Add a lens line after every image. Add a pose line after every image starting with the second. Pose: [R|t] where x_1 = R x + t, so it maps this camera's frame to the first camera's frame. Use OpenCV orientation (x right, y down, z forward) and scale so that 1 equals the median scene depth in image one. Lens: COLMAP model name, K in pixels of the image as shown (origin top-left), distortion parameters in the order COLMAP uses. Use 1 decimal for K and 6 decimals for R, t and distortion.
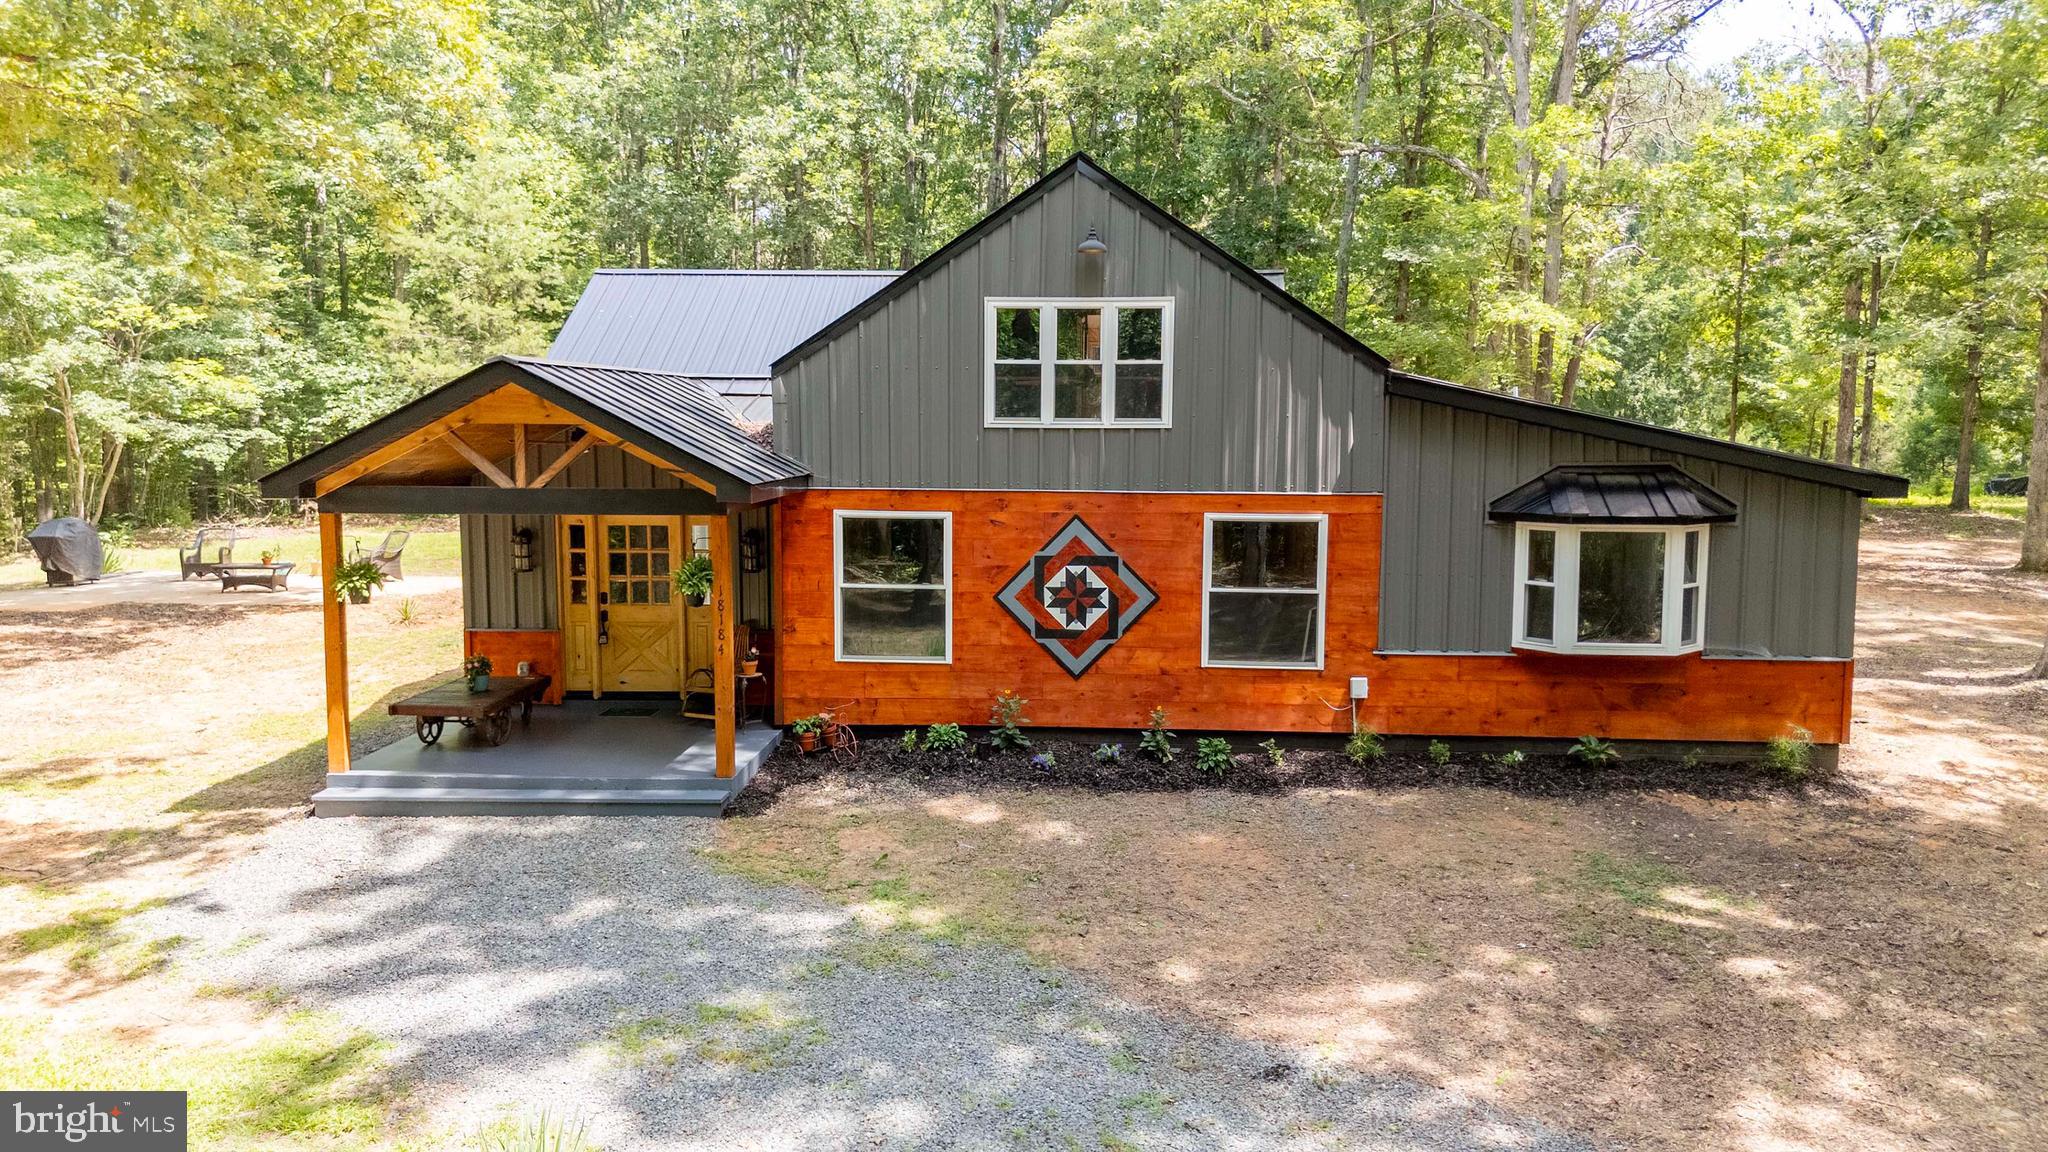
lens RADIAL K [[1502.0, 0, 1033.0], [0, 1502.0, 579.7], [0, 0, 1]] dist [0.123852, -0.087440]
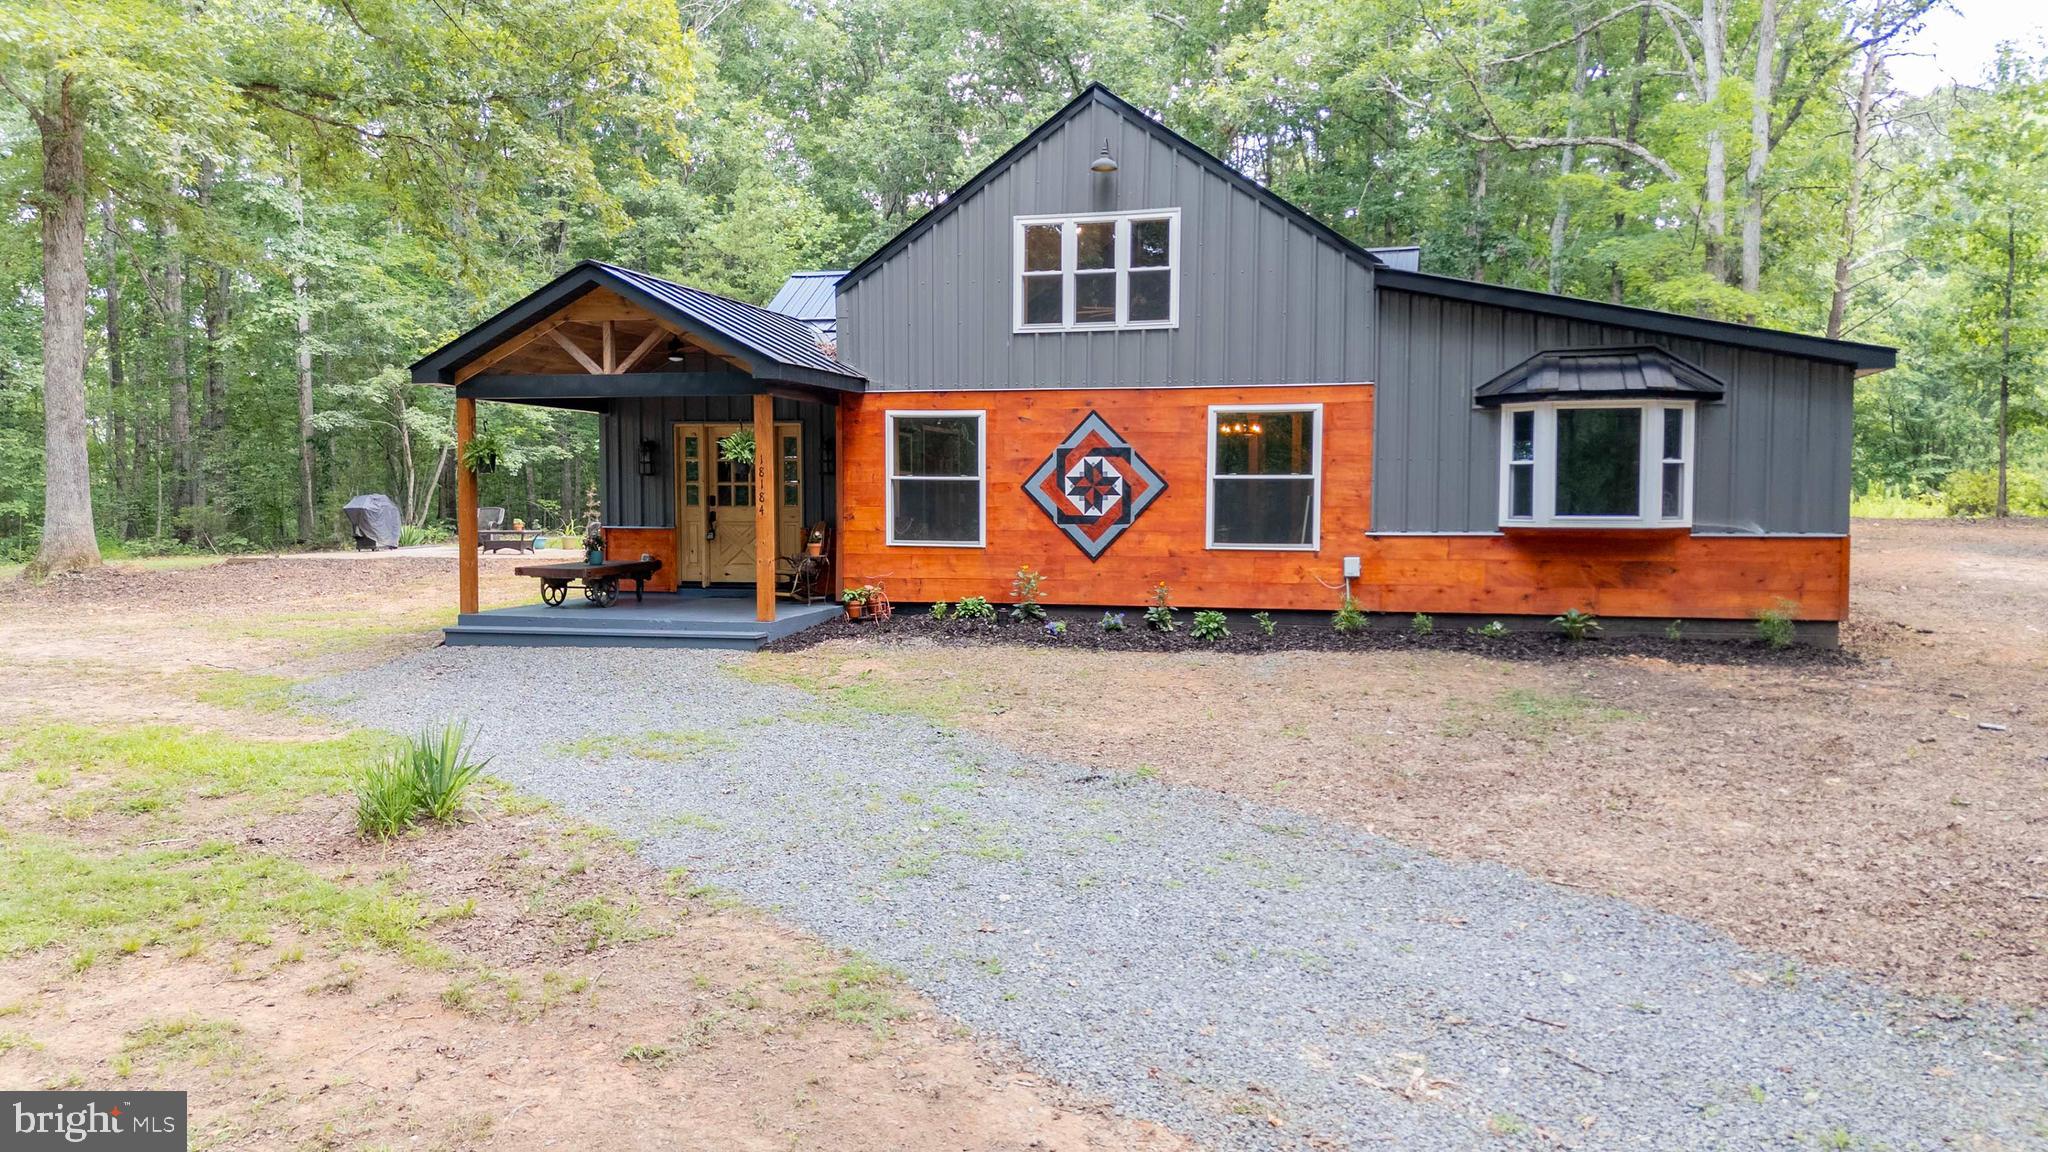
lens RADIAL K [[1502.0, 0, 1030.6], [0, 1502.0, 580.5], [0, 0, 1]] dist [0.123852, -0.087440]
pose [[0.978789, 0.008831, -0.204679, 0.211091], [-0.019438, 0.998567, -0.049867, 0.137876], [0.203945, 0.052788, 0.977558, -0.084040]]
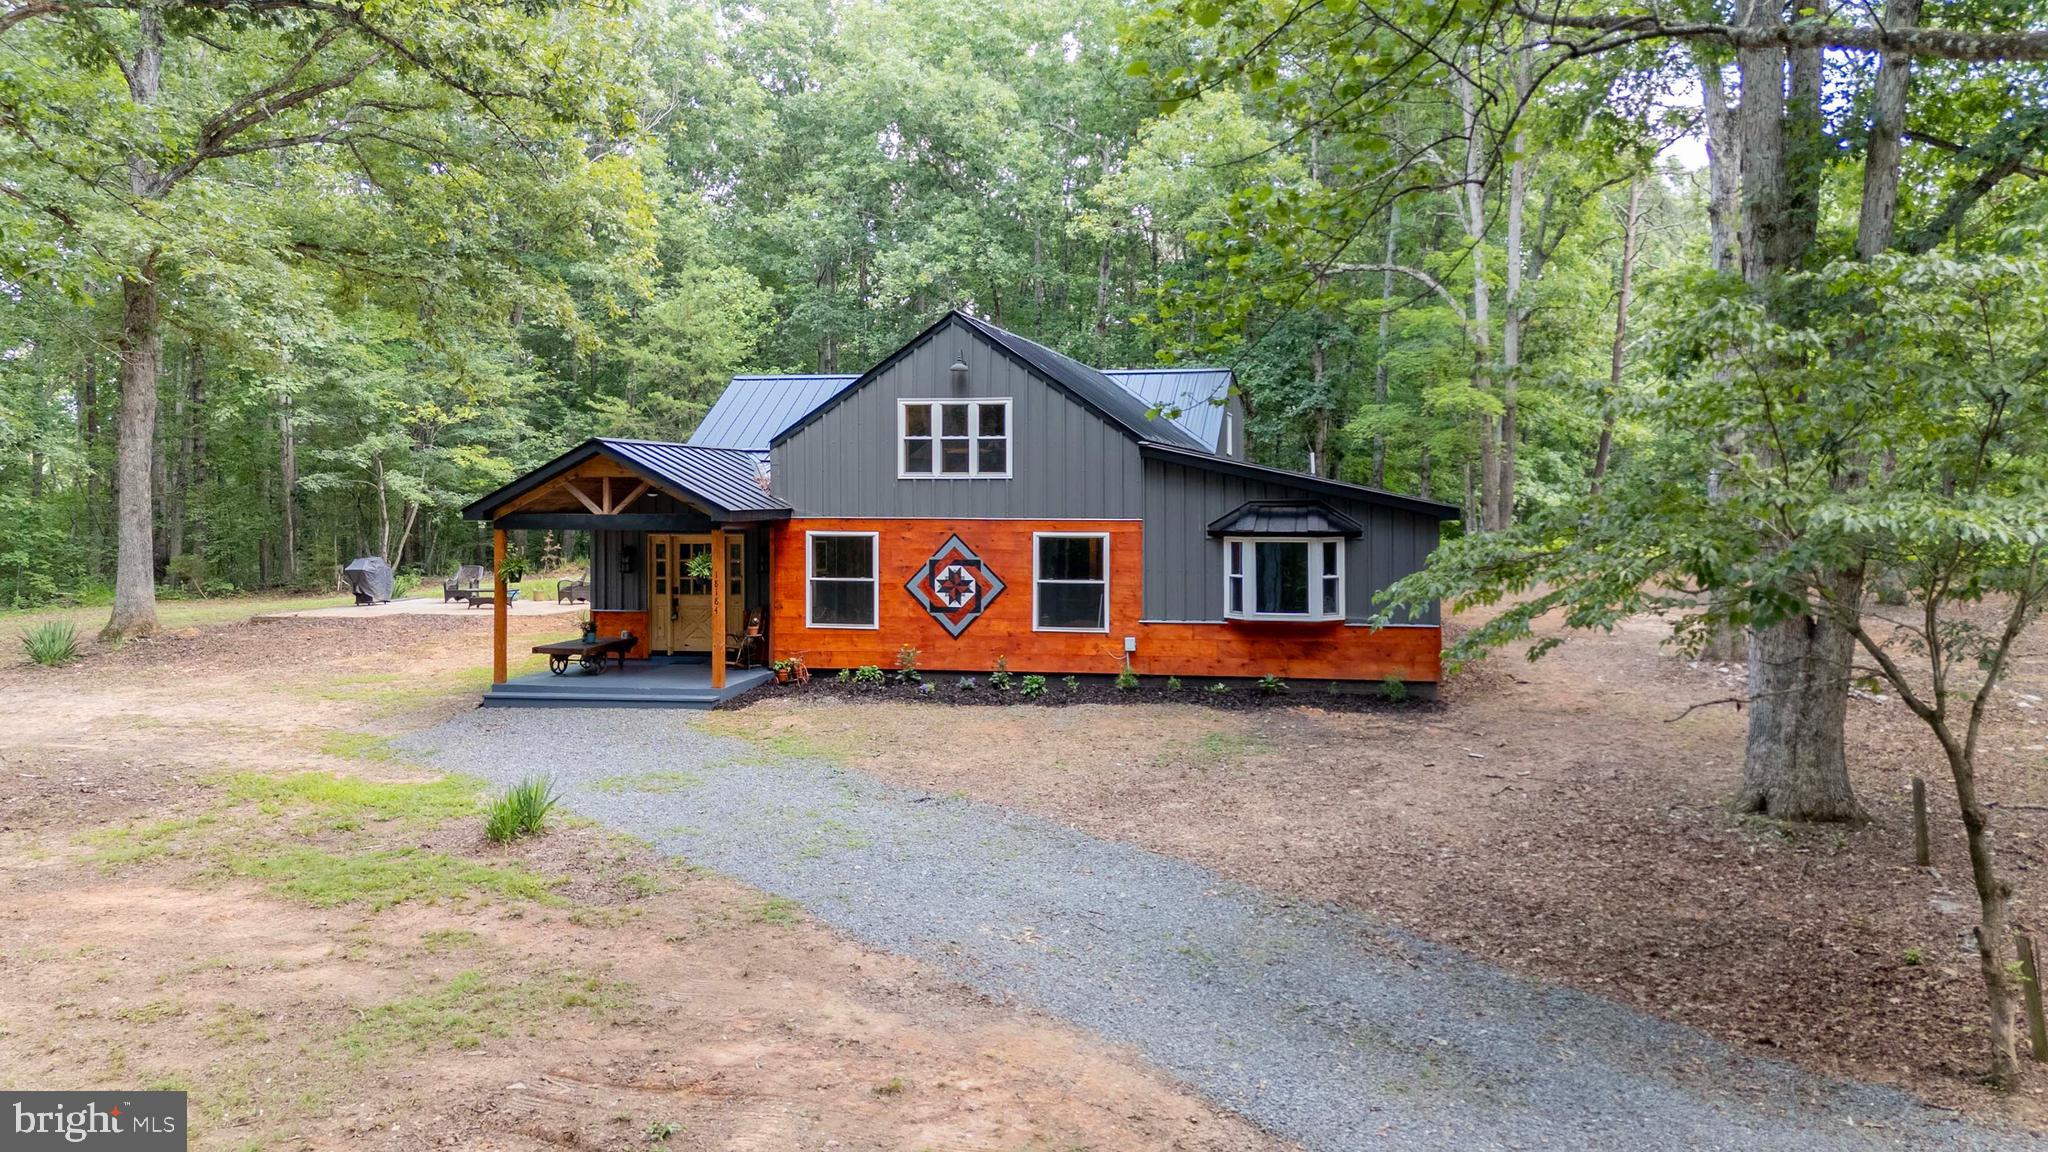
lens RADIAL K [[1502.0, 0, 1082.0], [0, 1502.0, 539.6], [0, 0, 1]] dist [0.123852, -0.087440]
pose [[0.991205, 0.000003, -0.132335, 0.369497], [-0.010417, 0.996898, -0.078006, 0.084702], [0.131924, 0.078698, 0.988131, -0.536682]]
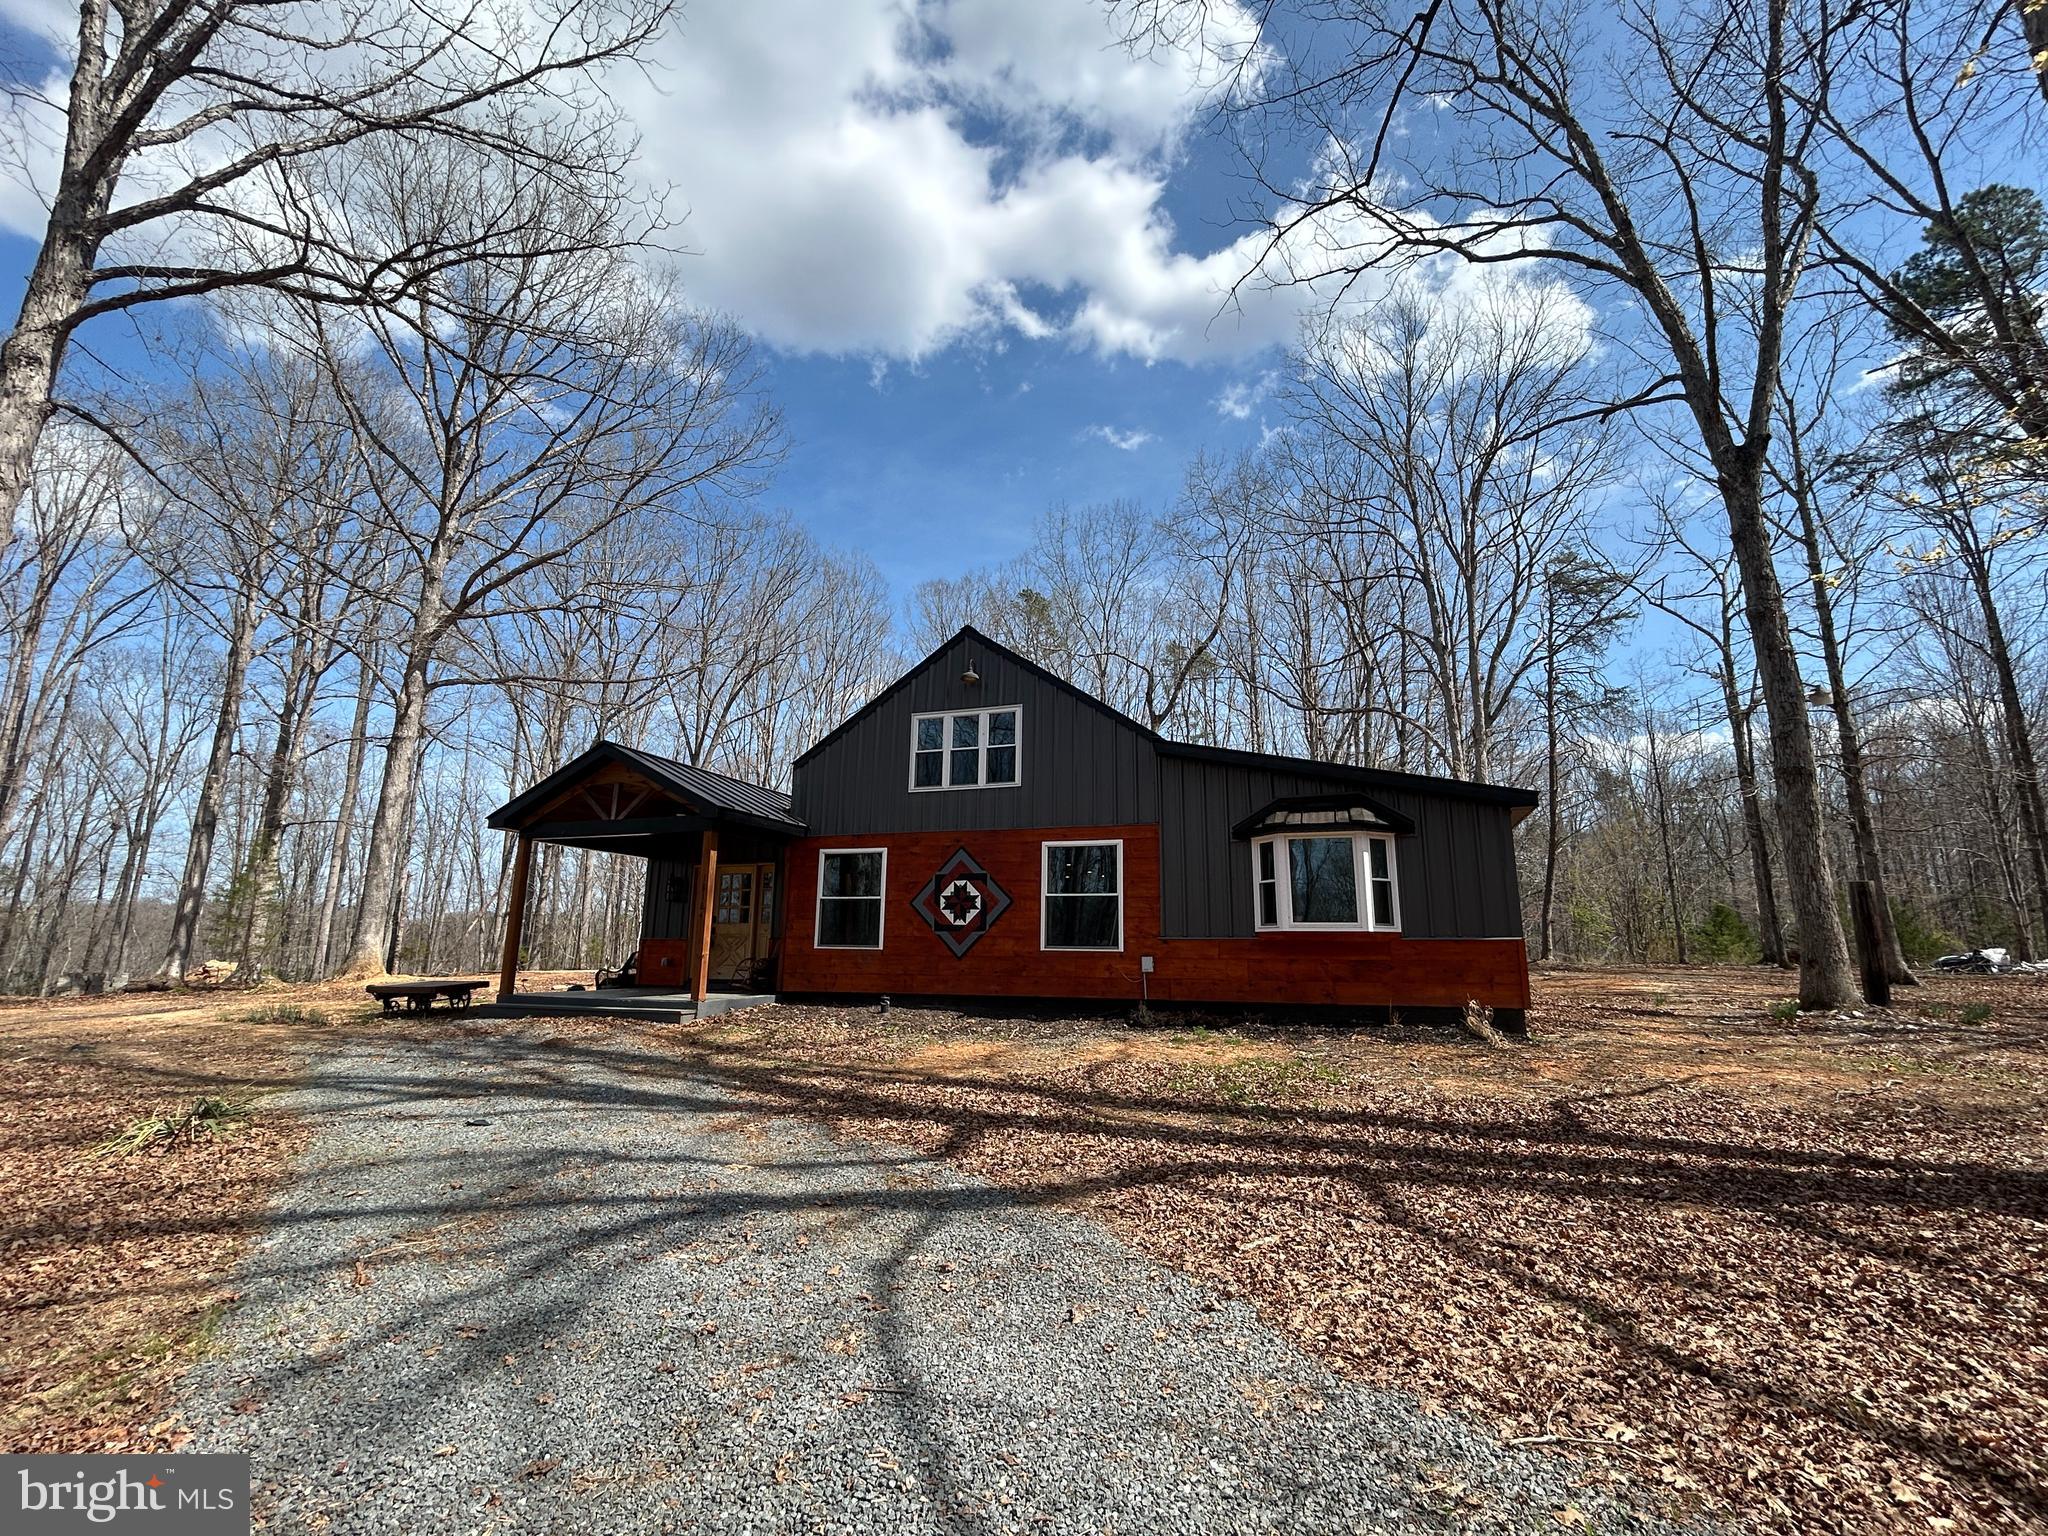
lens RADIAL K [[915.2, 0, 1020.1], [0, 915.2, 764.8], [0, 0, 1]] dist [0.001418, 0.000318]
pose [[0.960739, -0.049854, -0.272939, 0.338715], [-0.038538, 0.950211, -0.309216, 0.159651], [0.274765, 0.307594, 0.910983, 0.158269]]
